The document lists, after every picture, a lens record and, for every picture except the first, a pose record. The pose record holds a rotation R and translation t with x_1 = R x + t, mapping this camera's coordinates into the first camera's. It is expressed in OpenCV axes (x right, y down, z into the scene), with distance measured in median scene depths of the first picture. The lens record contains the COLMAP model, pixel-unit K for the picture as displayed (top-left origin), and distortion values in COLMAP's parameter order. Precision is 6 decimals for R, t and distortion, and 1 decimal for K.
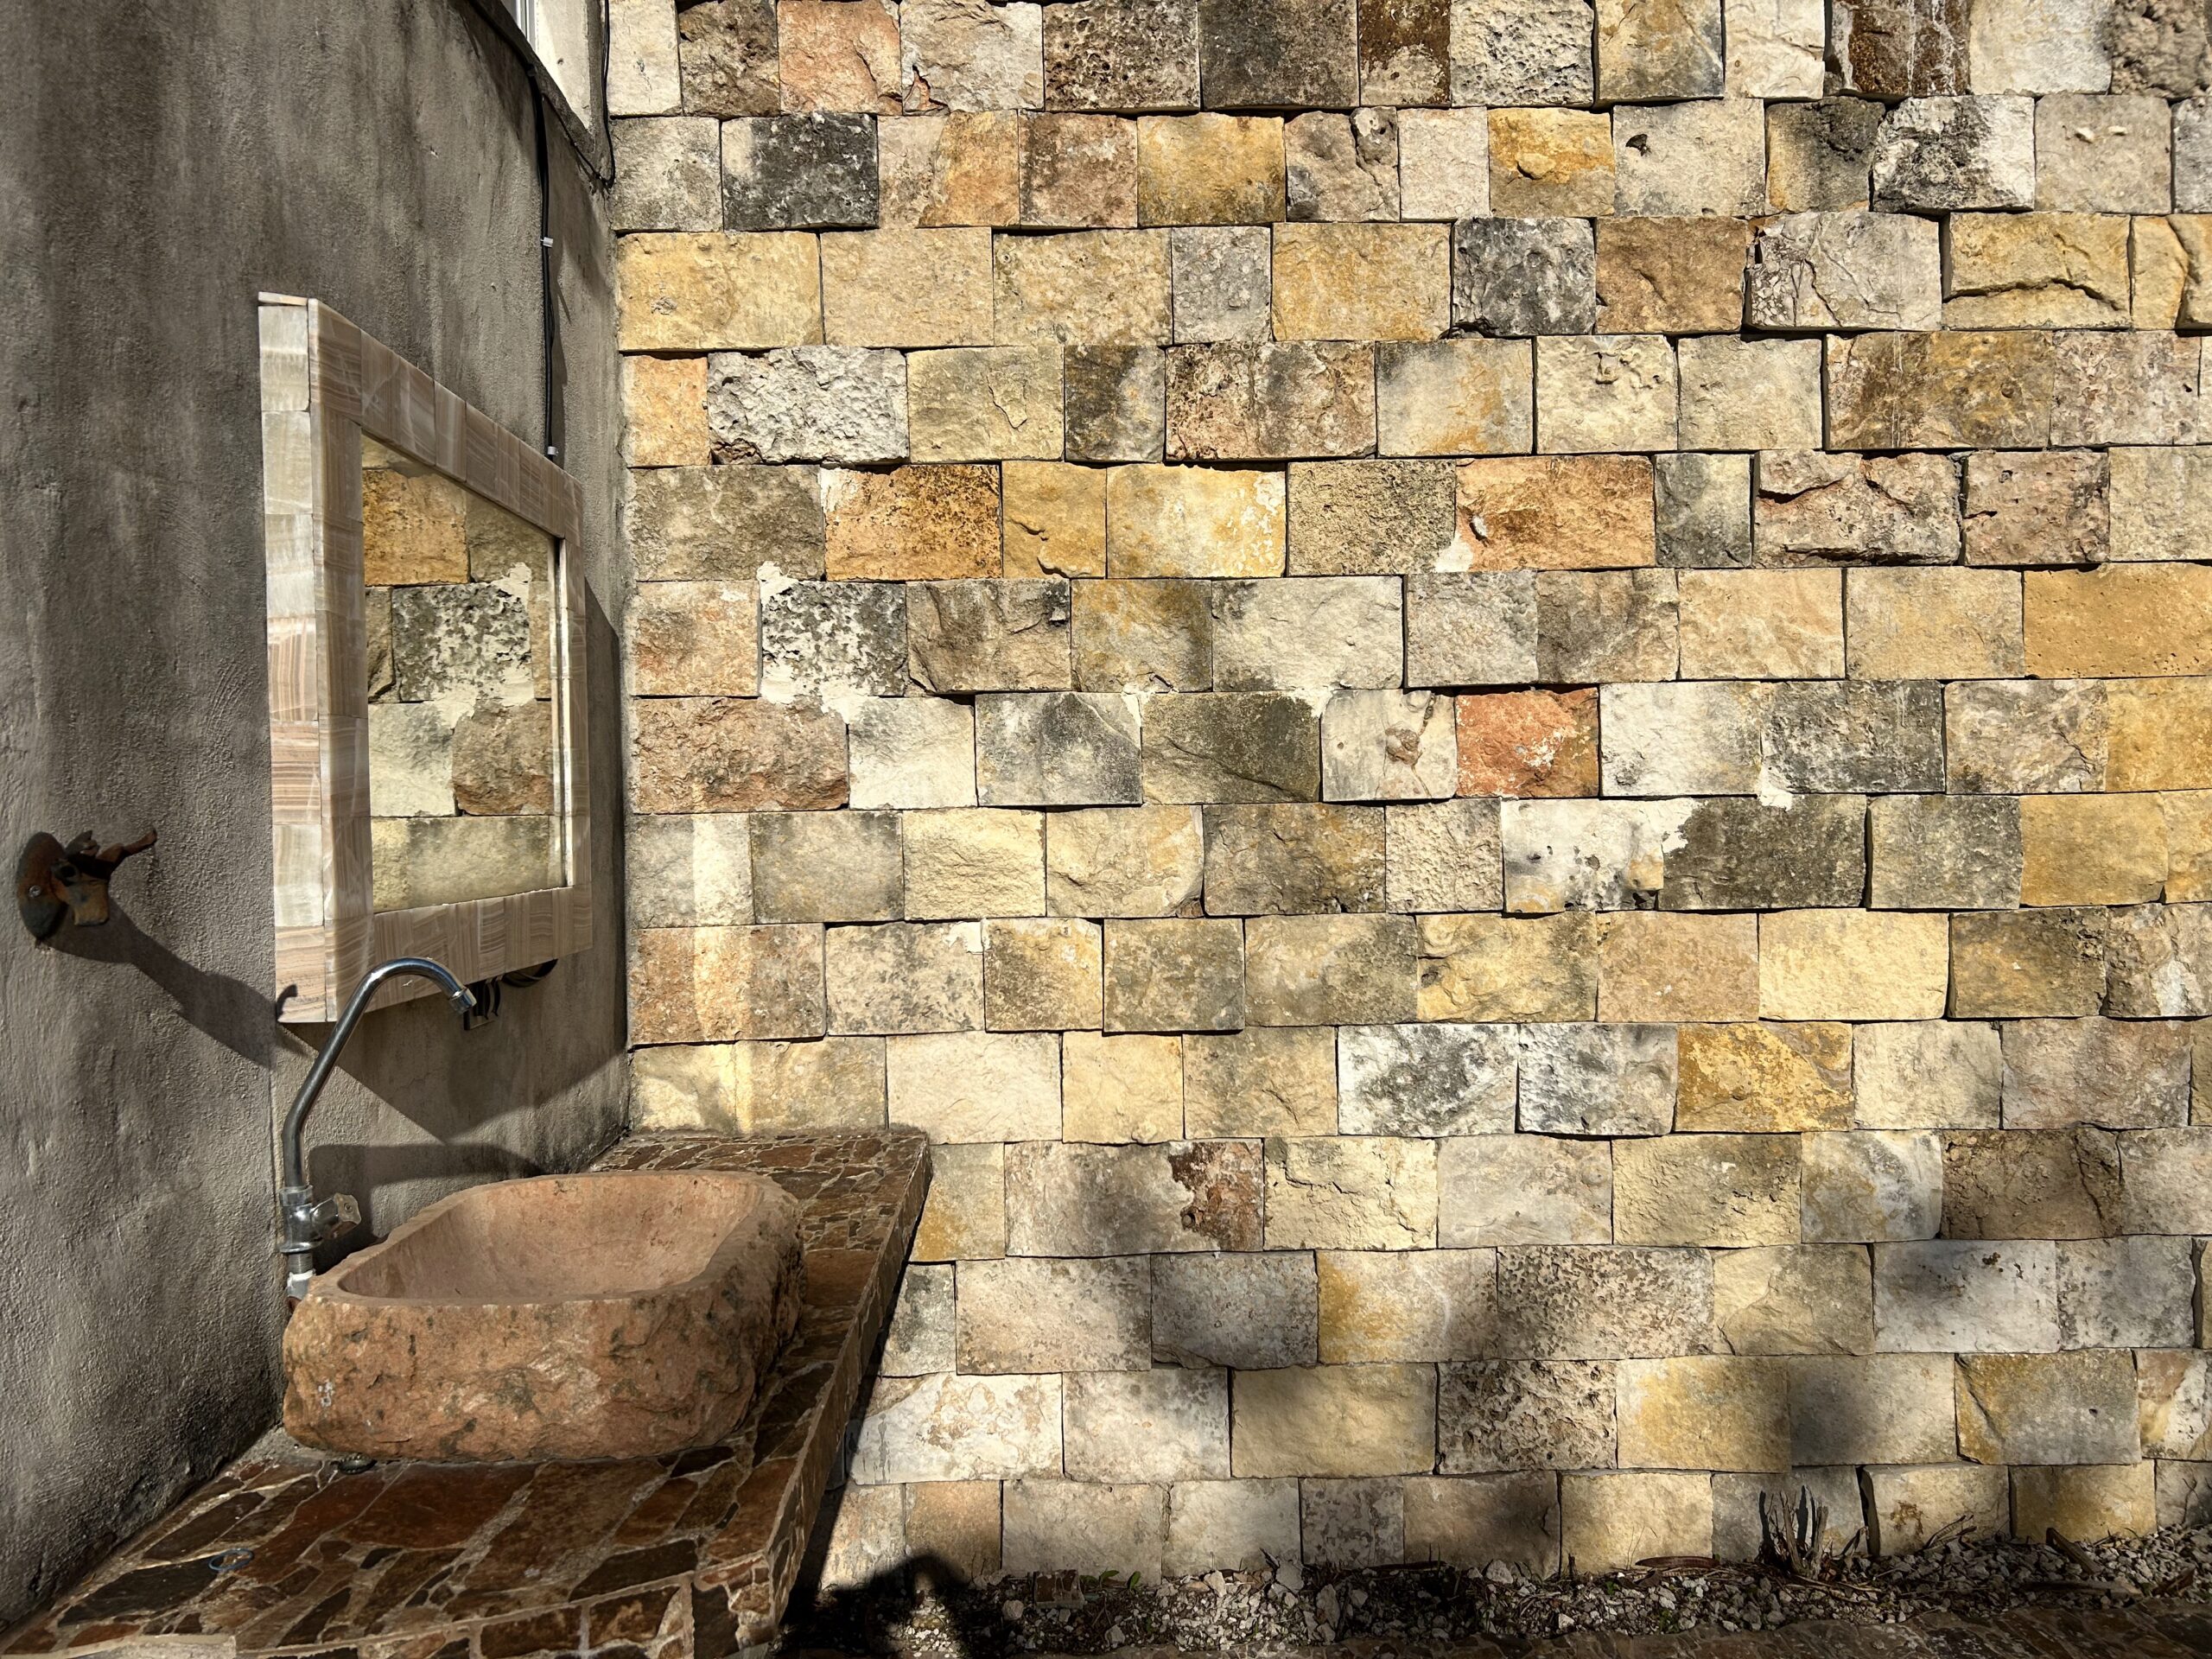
lens RADIAL K [[1669.9, 0, 1105.4], [0, 1669.9, 827.9], [0, 0, 1]] dist [0.039733, -0.045286]
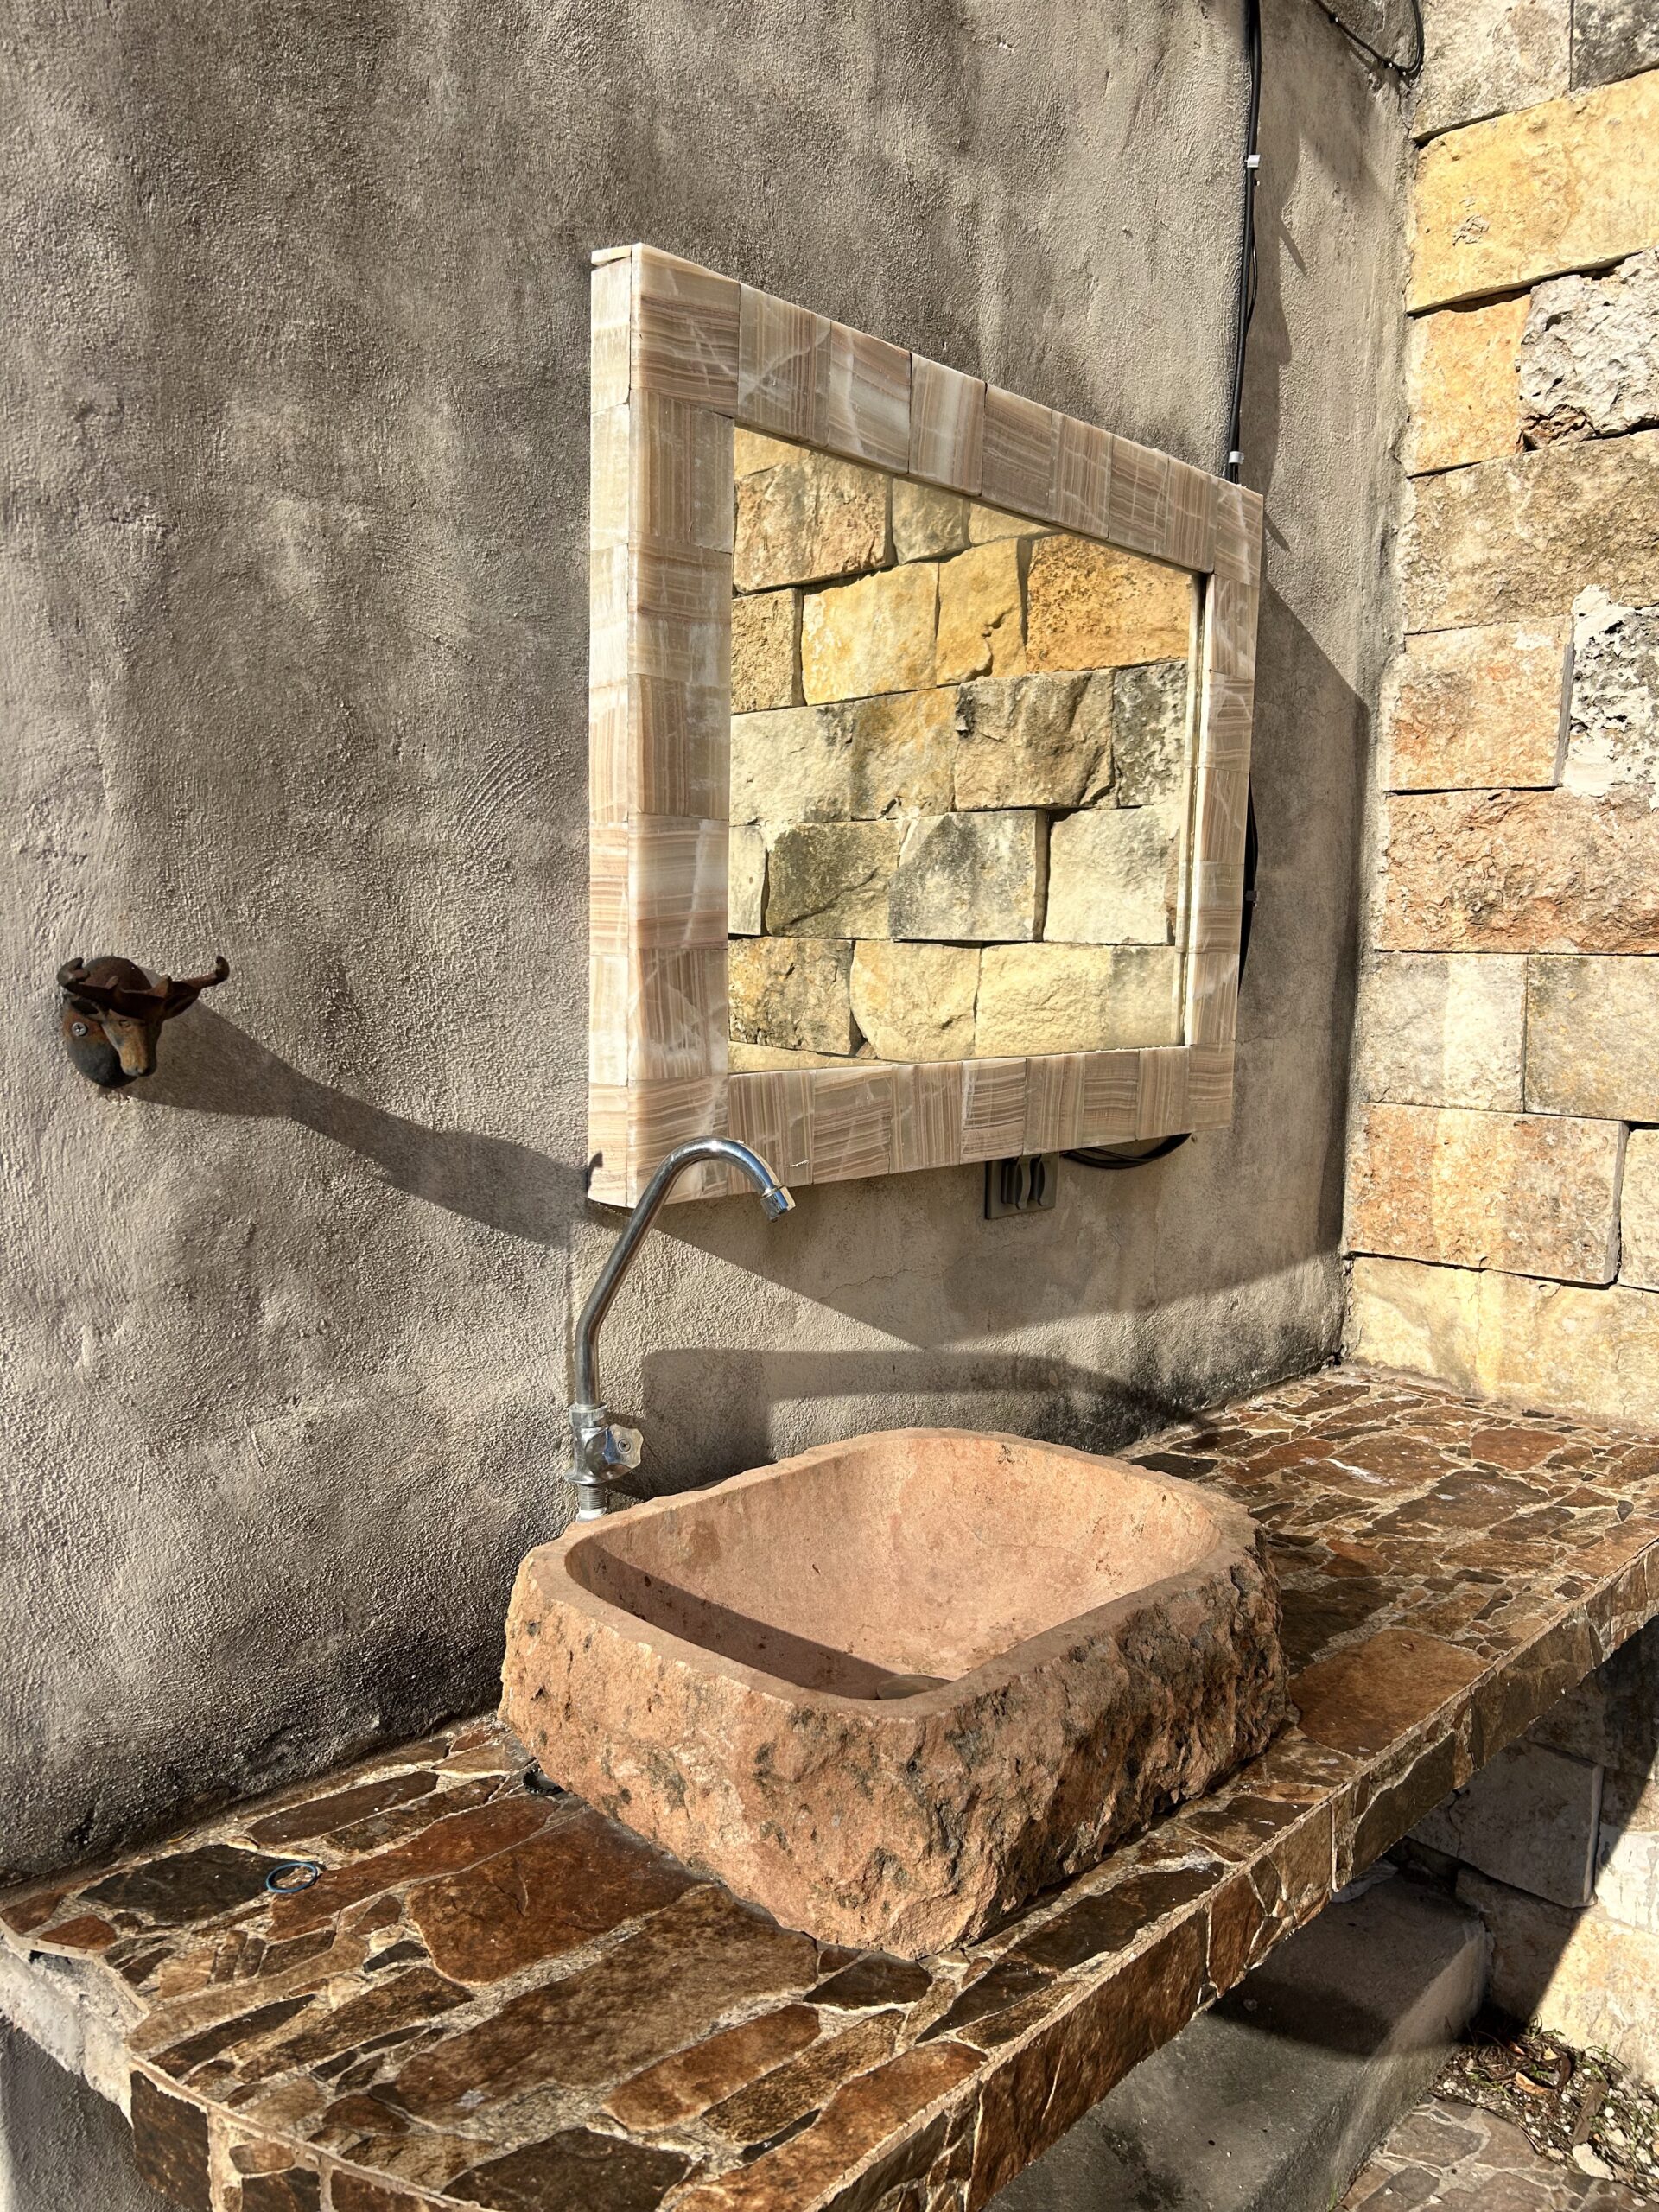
lens RADIAL K [[1669.9, 0, 818.5], [0, 1669.9, 1111.1], [0, 0, 1]] dist [0.039733, -0.045286]
pose [[0.704478, 0.105926, -0.701777, 0.140253], [-0.037885, 0.993002, 0.111852, -0.019930], [0.708714, -0.052210, 0.703561, 0.496370]]
